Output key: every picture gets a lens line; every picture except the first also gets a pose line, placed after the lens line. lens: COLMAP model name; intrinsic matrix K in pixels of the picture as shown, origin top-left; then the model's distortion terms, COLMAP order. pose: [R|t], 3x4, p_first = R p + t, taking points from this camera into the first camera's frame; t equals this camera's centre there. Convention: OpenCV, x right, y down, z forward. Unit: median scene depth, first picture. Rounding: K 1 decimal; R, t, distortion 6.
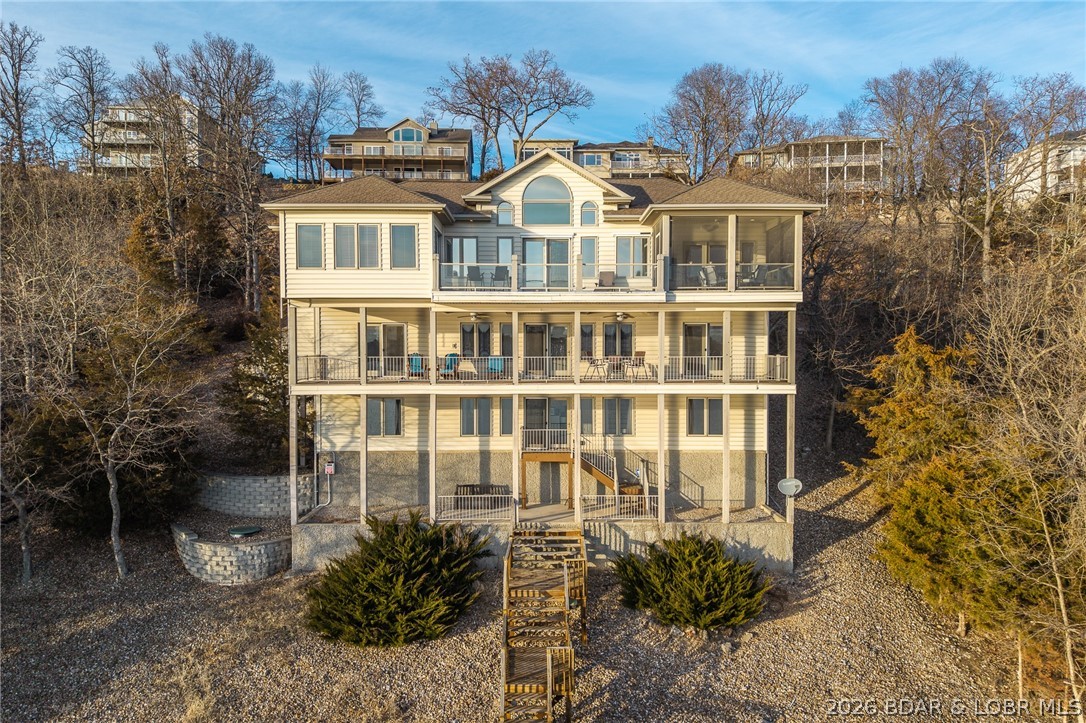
lens RADIAL K [[735.1, 0, 547.7], [0, 735.1, 358.2], [0, 0, 1]] dist [0.024794, -0.024947]
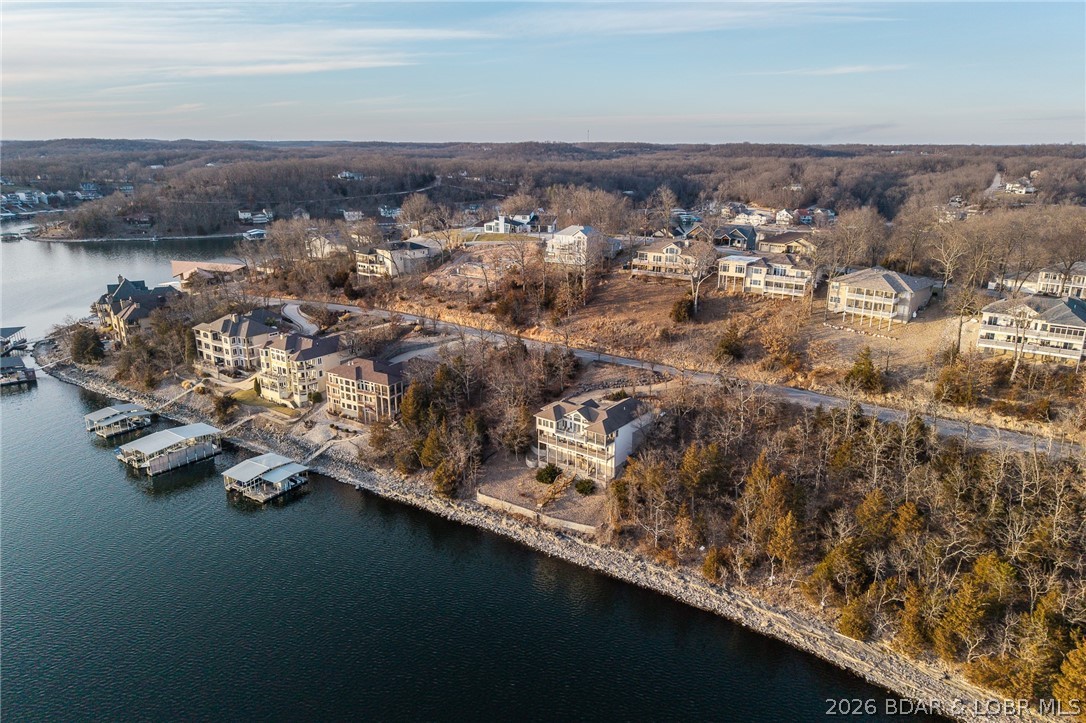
lens RADIAL K [[735.1, 0, 547.7], [0, 735.1, 358.2], [0, 0, 1]] dist [0.024794, -0.024947]
pose [[0.798095, 0.180406, -0.574890, 3.020608], [-0.004419, 0.955850, 0.293821, -2.343402], [0.602516, -0.231956, 0.763656, -3.395212]]
